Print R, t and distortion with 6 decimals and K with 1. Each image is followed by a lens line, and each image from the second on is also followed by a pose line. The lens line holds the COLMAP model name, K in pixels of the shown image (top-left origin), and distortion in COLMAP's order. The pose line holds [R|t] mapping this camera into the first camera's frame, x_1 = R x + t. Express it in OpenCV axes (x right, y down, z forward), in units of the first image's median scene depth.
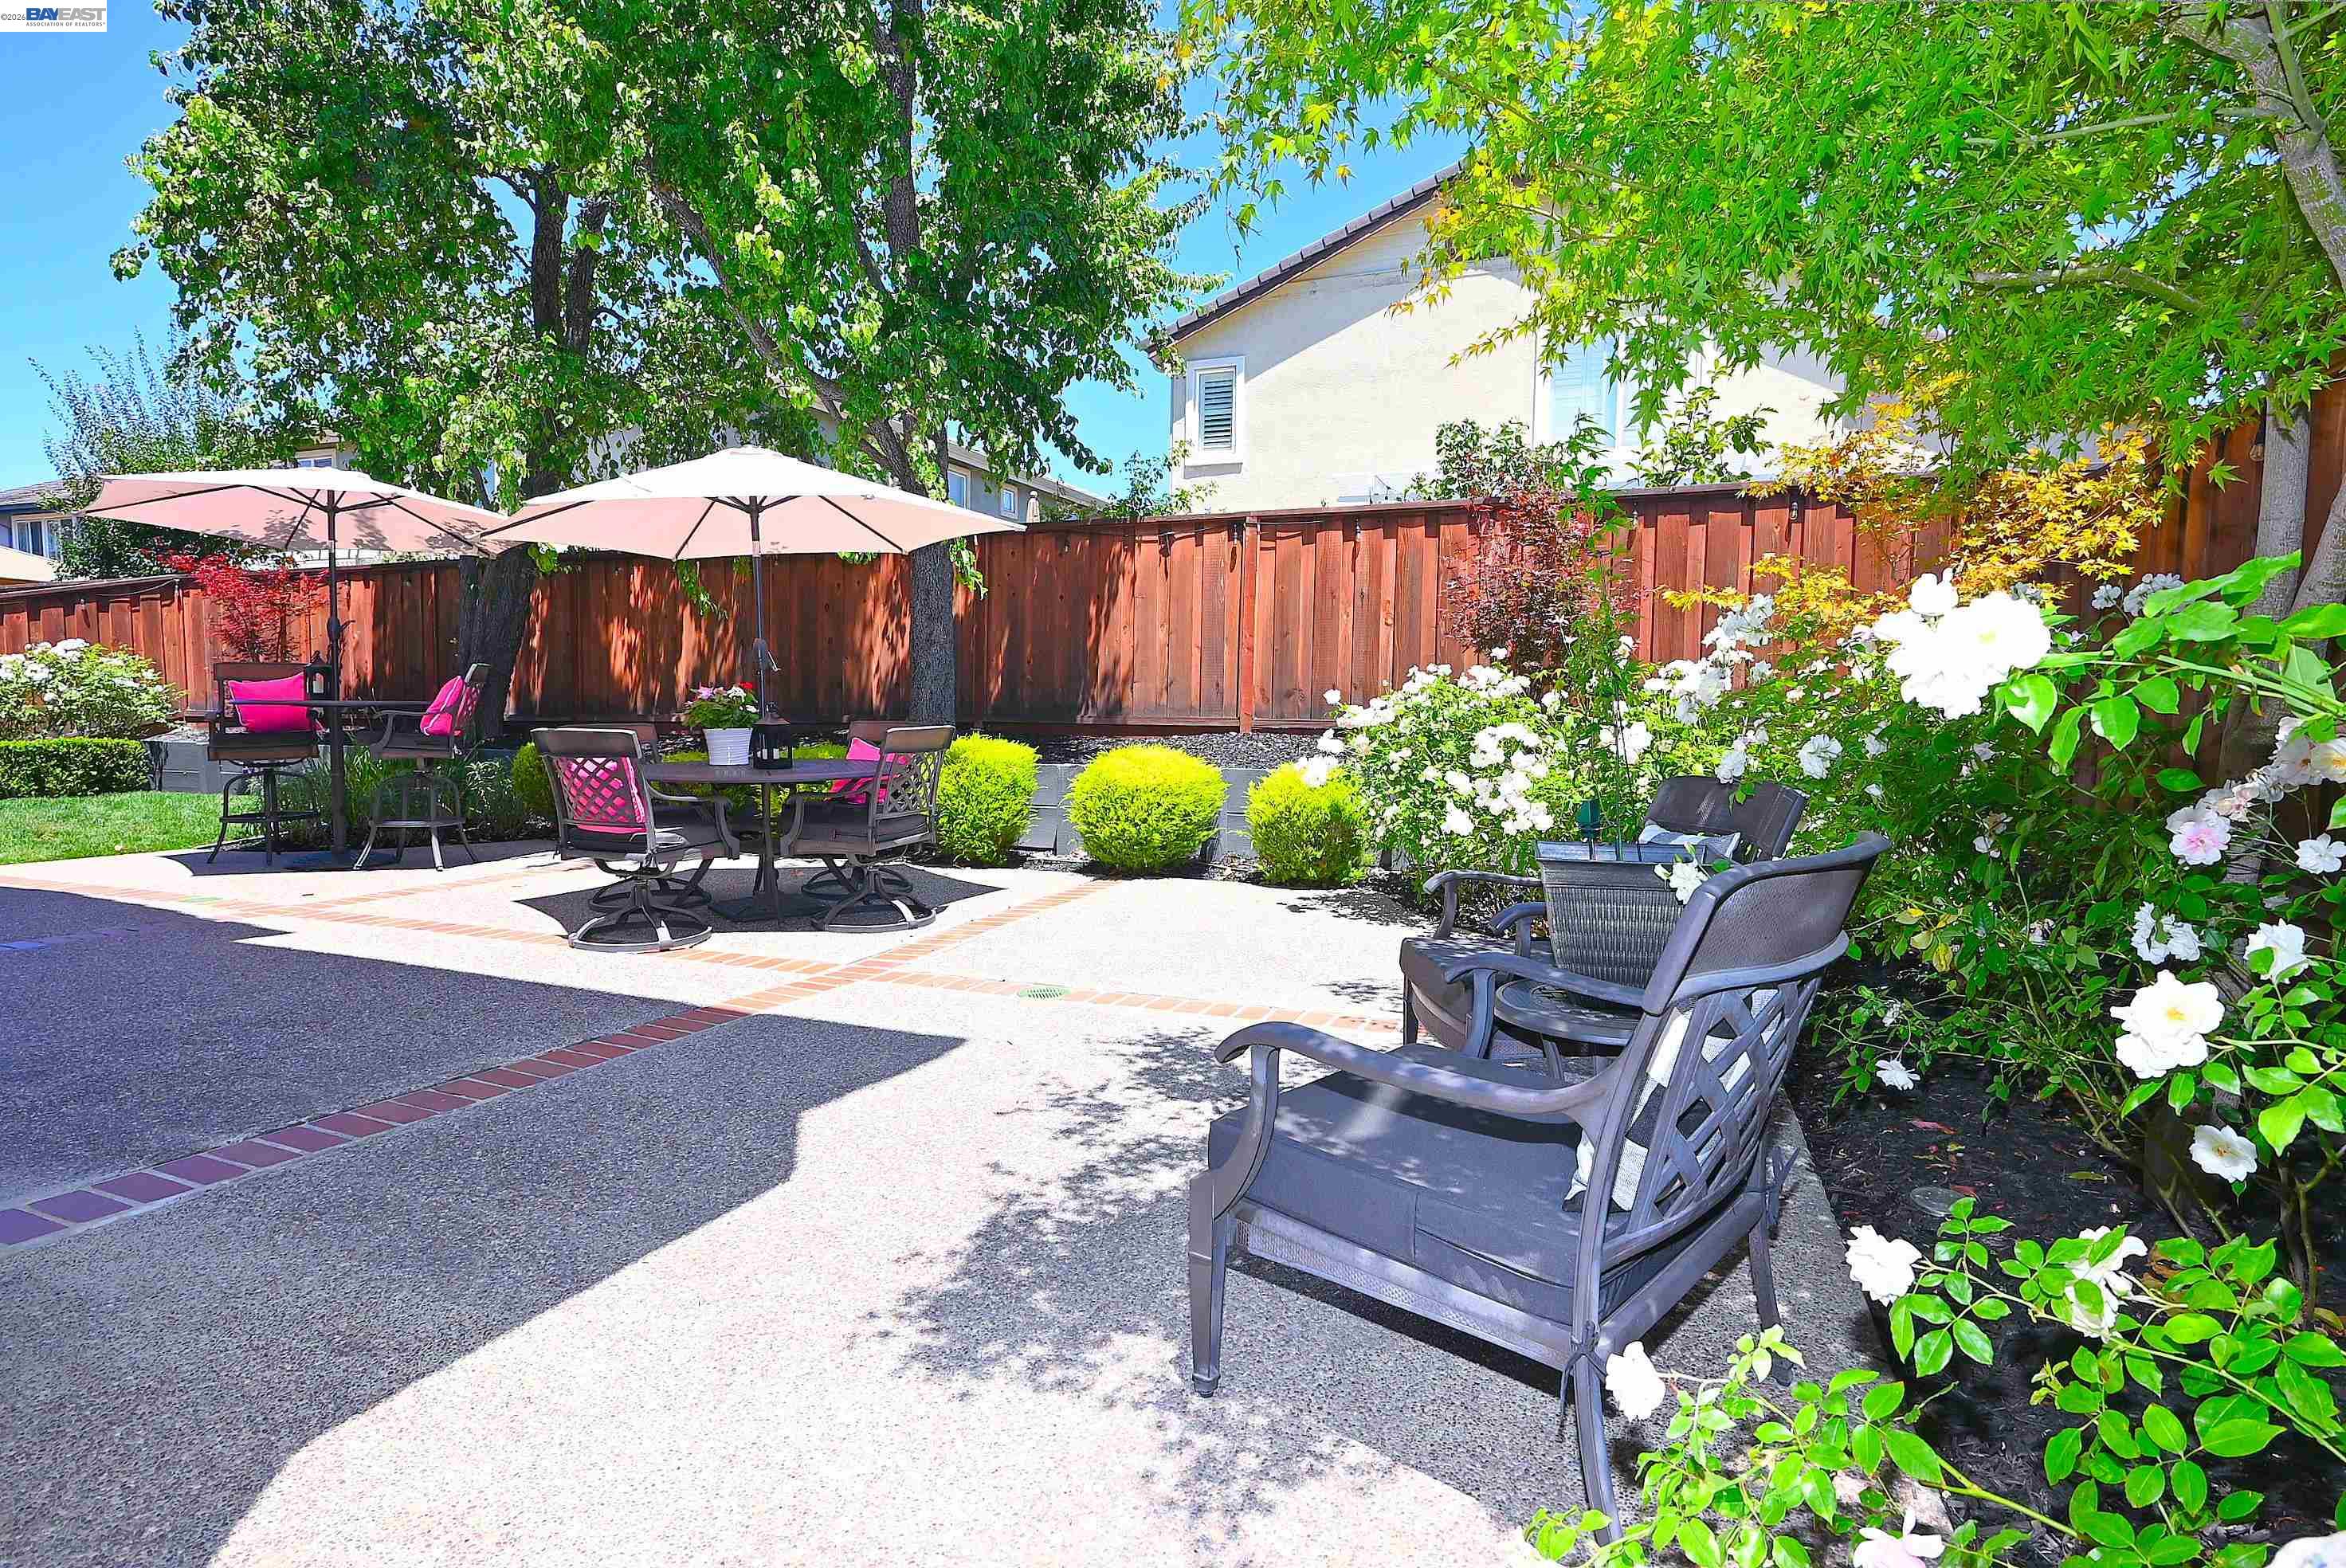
lens RADIAL K [[1205.0, 0, 1173.0], [0, 1205.0, 784.0], [0, 0, 1]] dist [-0.002761, -0.001581]
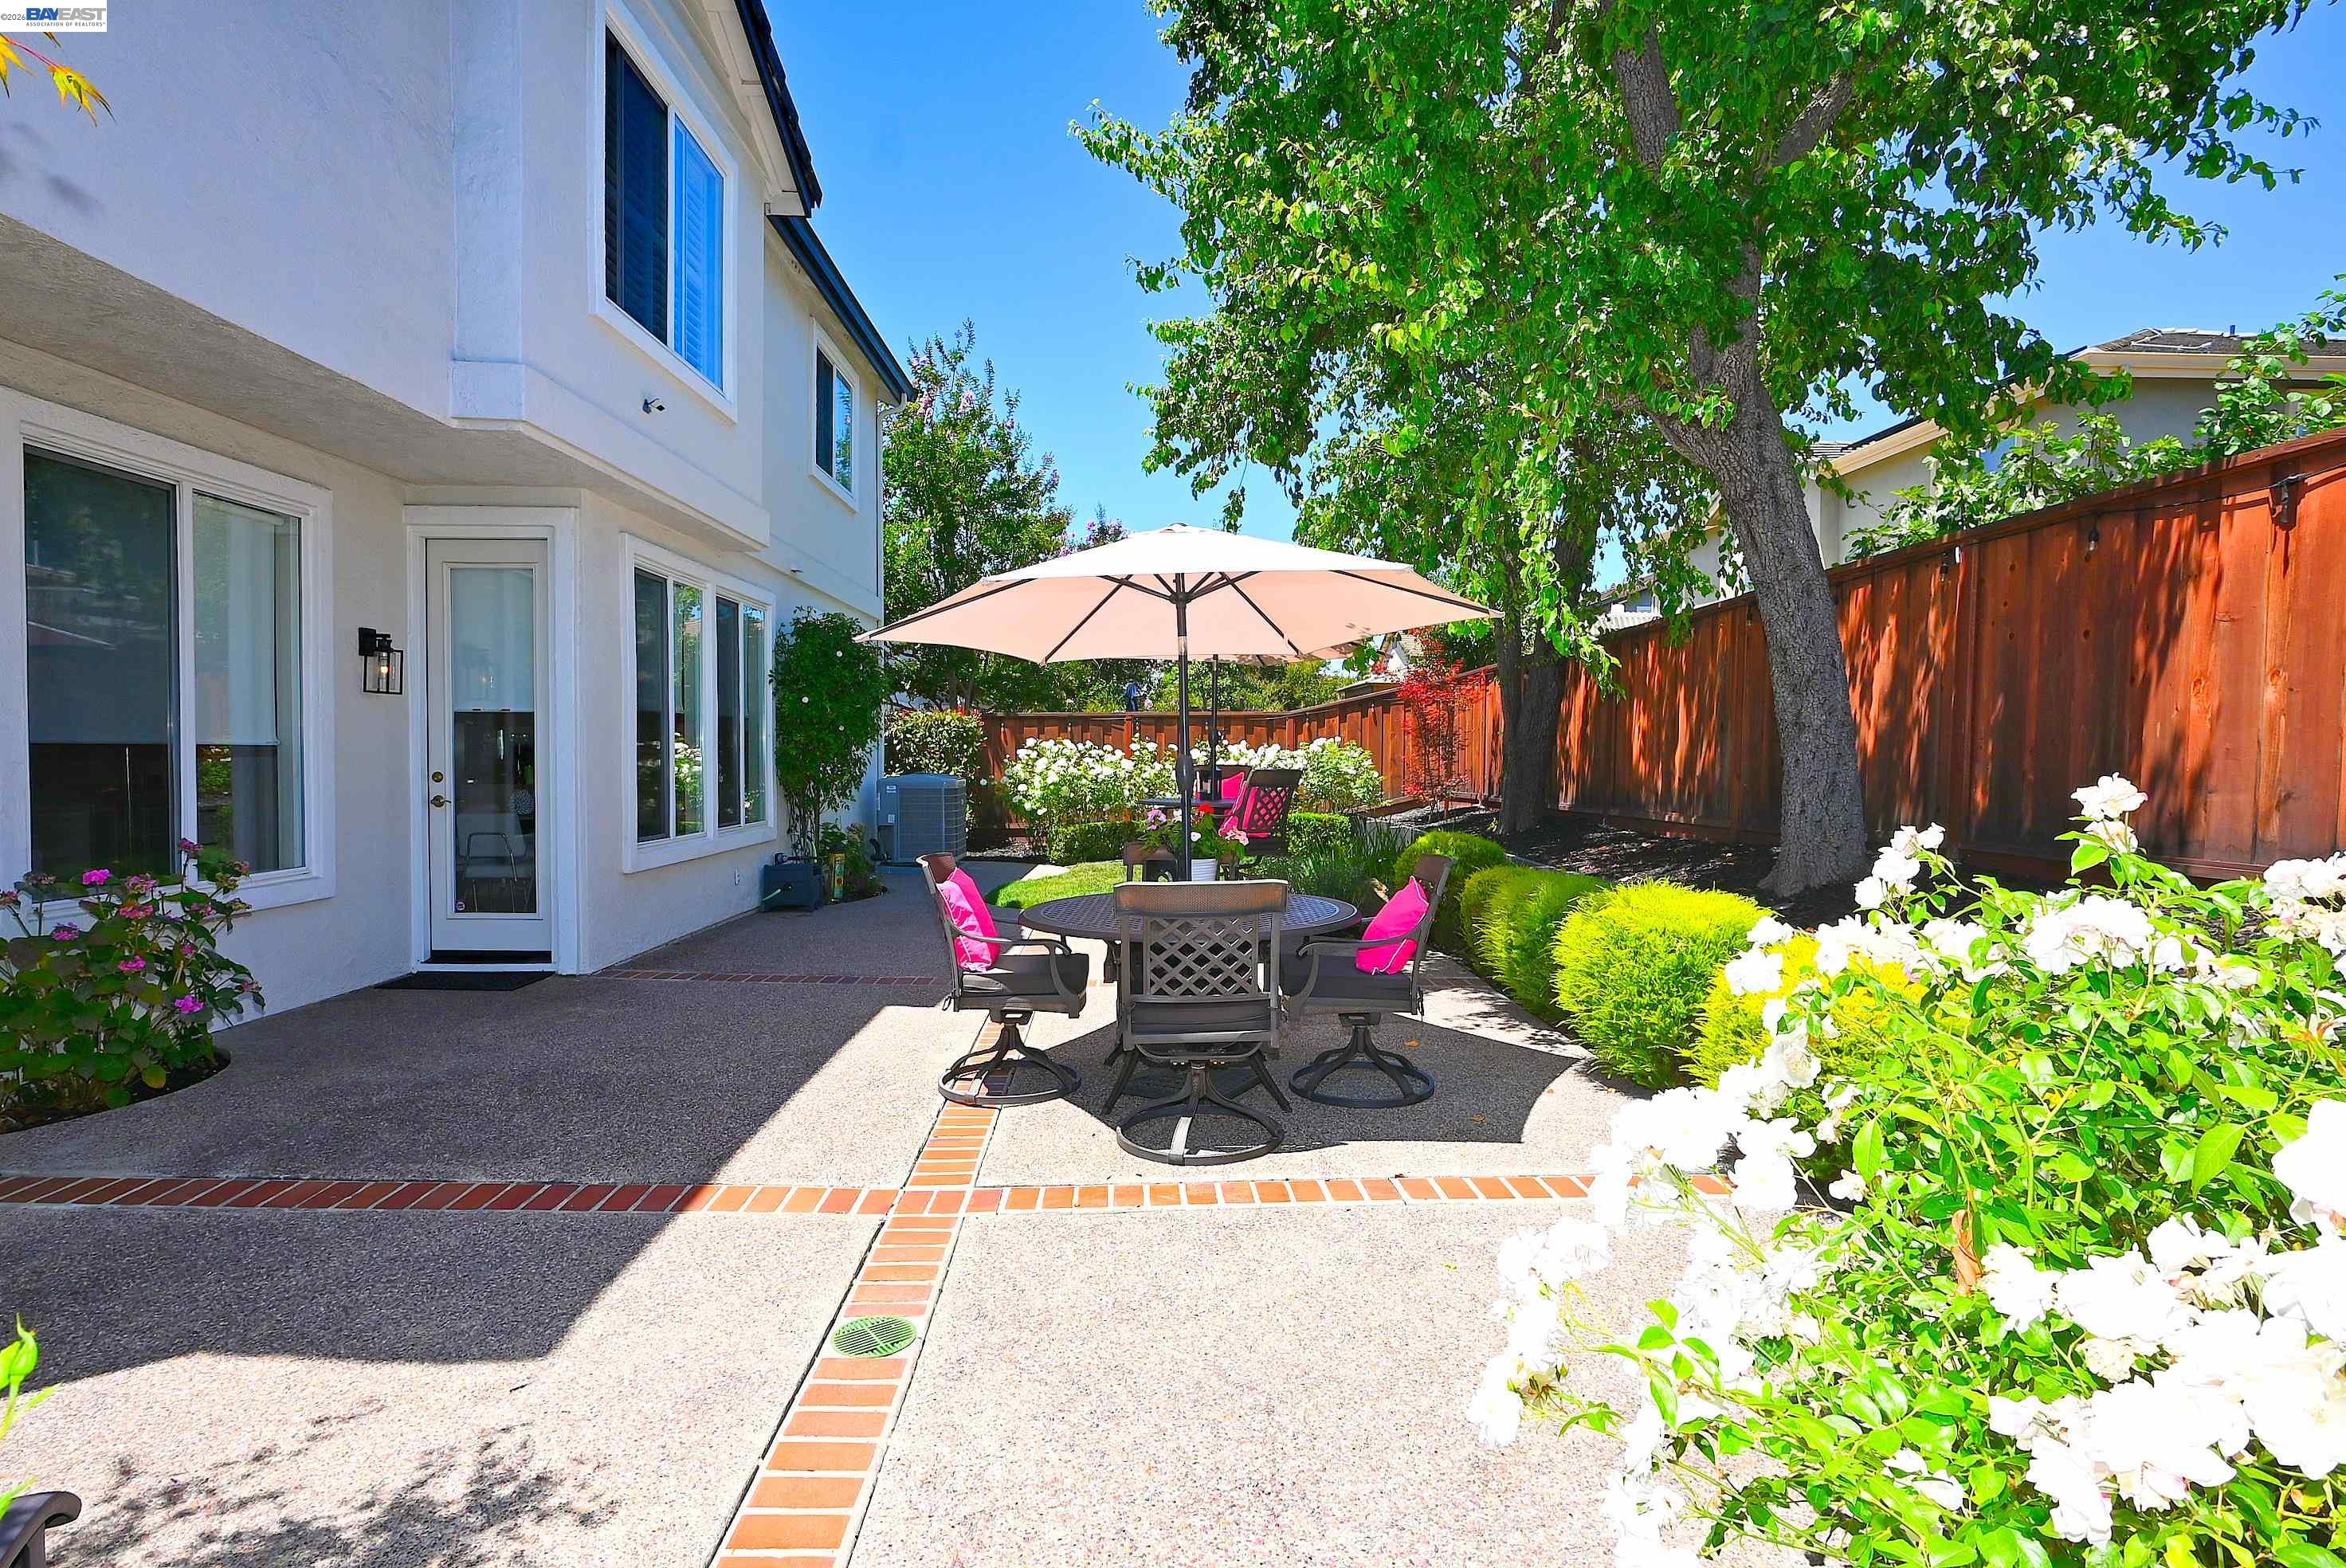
lens RADIAL K [[1205.0, 0, 1173.0], [0, 1205.0, 784.0], [0, 0, 1]] dist [-0.002761, -0.001581]
pose [[0.397503, 0.020704, -0.917367, 0.424108], [-0.059912, 0.998198, -0.003432, -0.099334], [0.915643, 0.056325, 0.398027, 0.688341]]
